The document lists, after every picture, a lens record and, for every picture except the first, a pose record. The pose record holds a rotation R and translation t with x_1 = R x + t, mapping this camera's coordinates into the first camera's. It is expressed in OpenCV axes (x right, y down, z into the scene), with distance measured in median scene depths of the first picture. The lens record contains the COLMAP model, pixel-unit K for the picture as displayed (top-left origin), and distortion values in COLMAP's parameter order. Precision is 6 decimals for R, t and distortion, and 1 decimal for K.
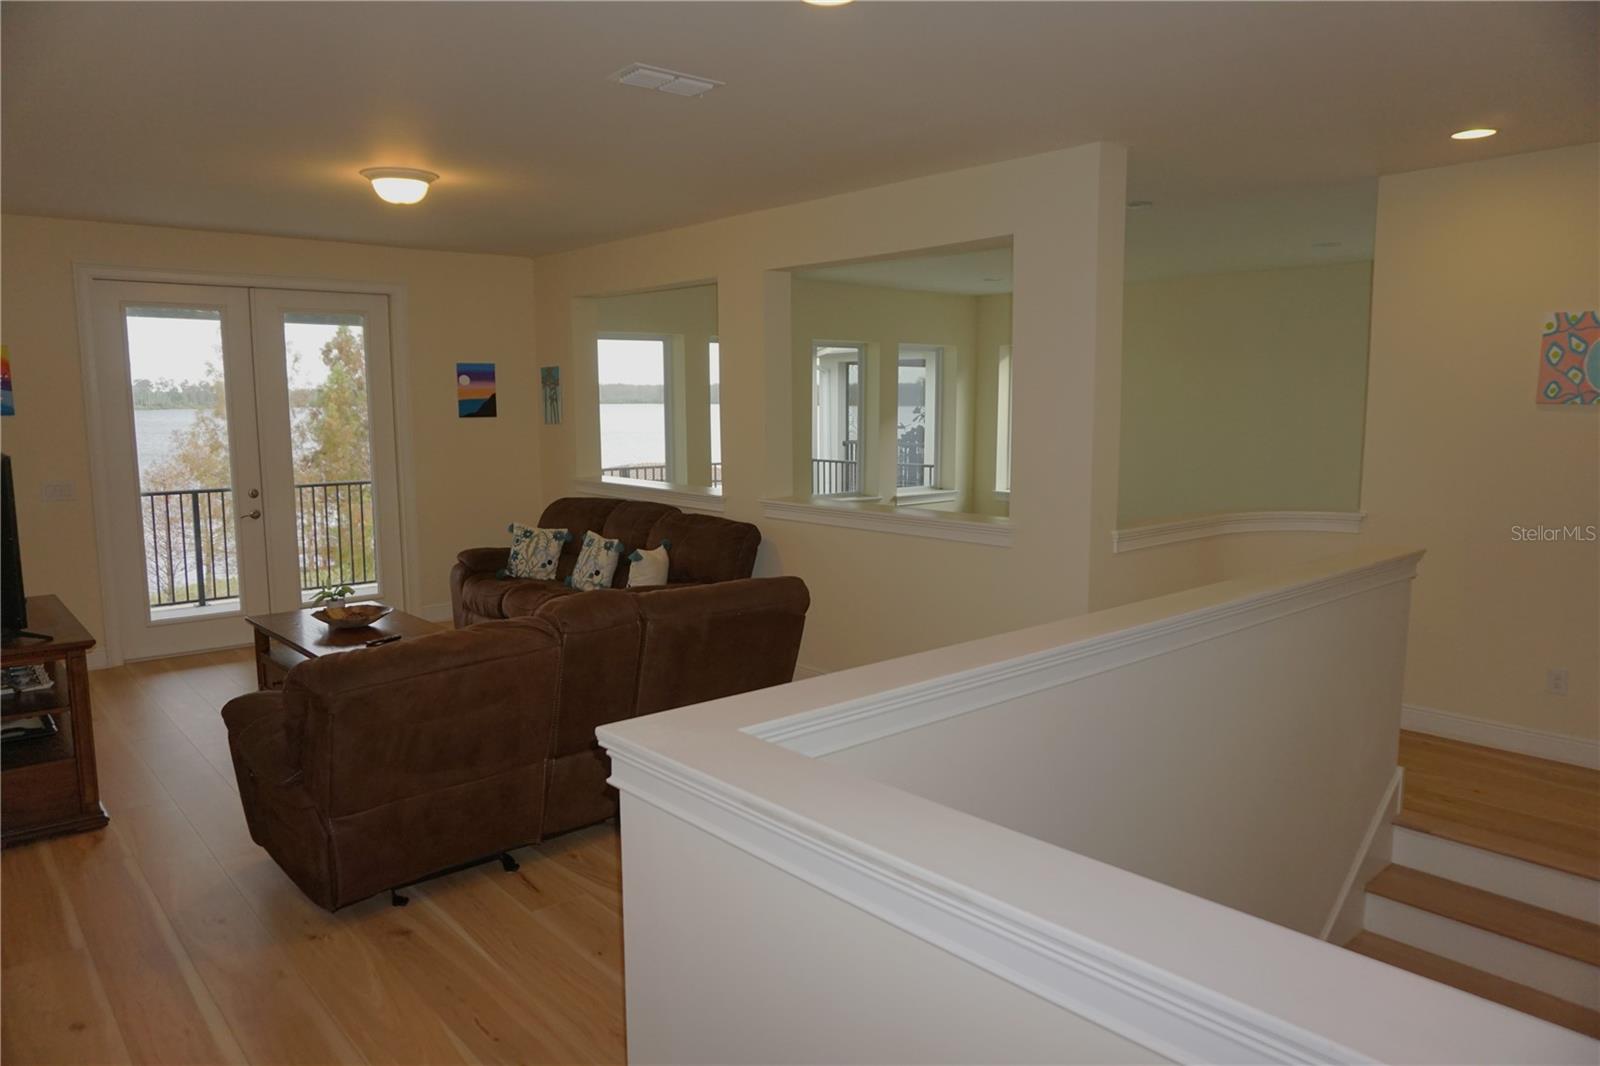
lens RADIAL K [[1077.6, 0, 797.2], [0, 1077.6, 537.2], [0, 0, 1]] dist [-0.062182, 0.058619]
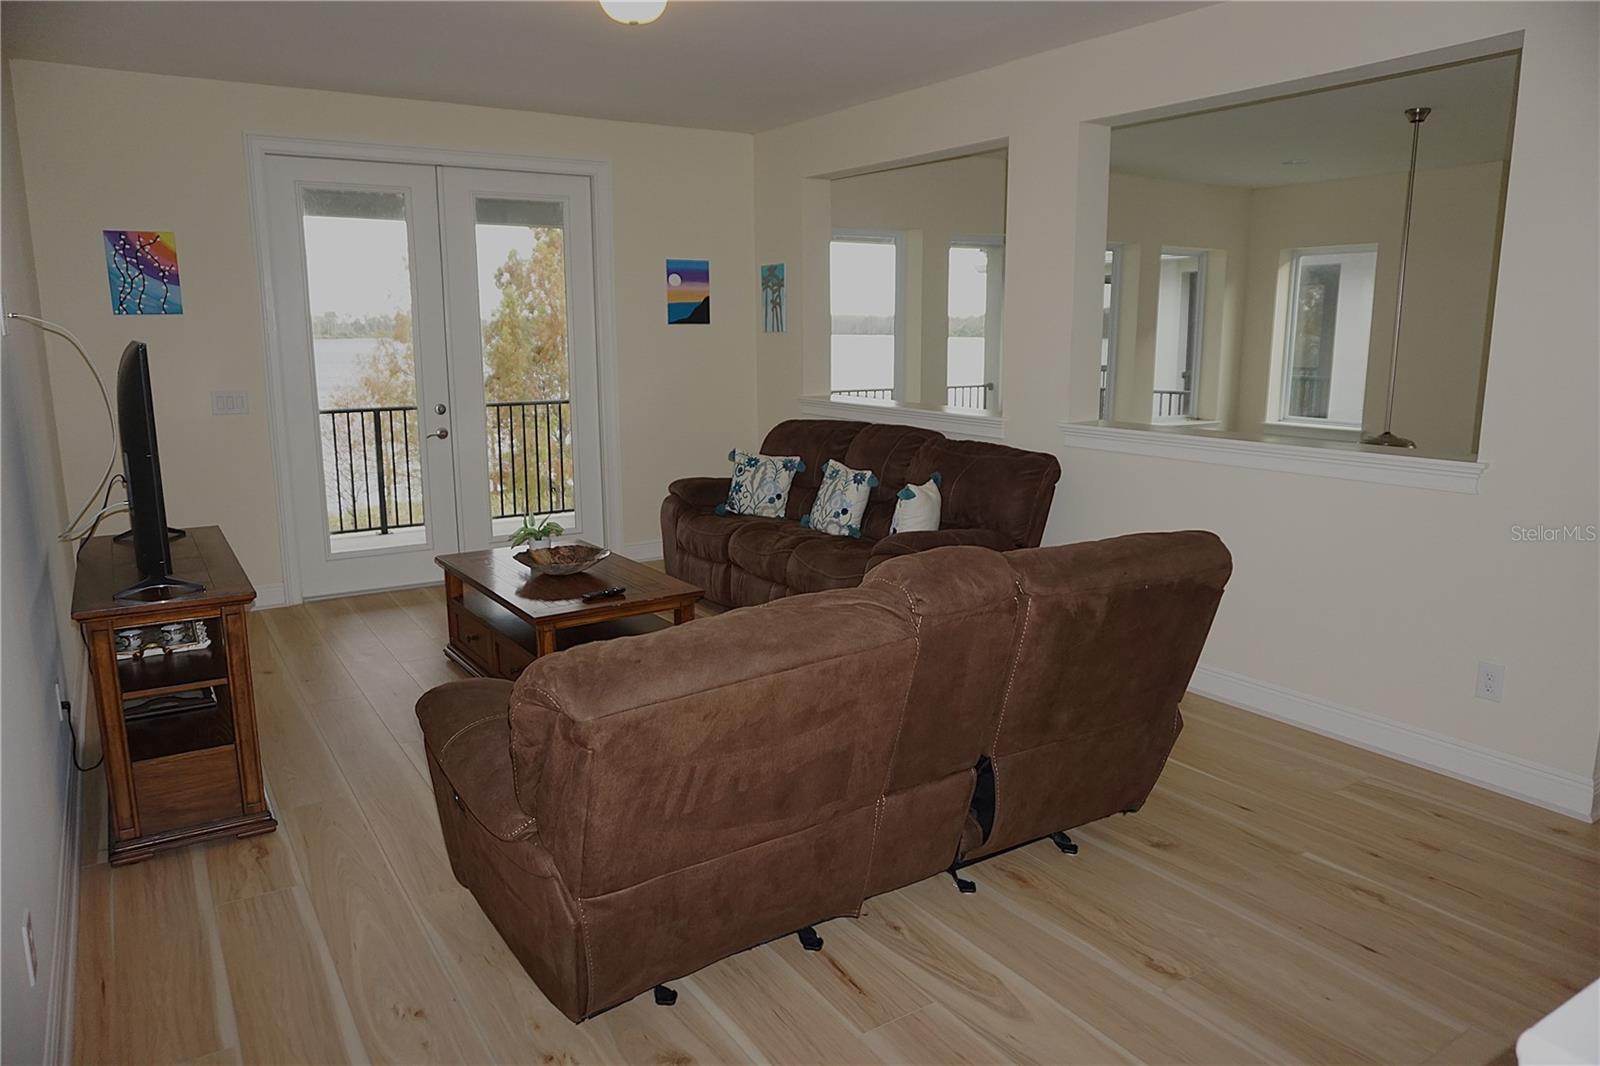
lens RADIAL K [[1073.9, 0, 794.6], [0, 1073.9, 542.8], [0, 0, 1]] dist [-0.054207, 0.038697]
pose [[0.989695, 0.029657, -0.140087, -0.100041], [-0.020091, 0.997400, 0.069214, 0.001144], [0.141776, -0.065686, 0.987717, 0.174830]]
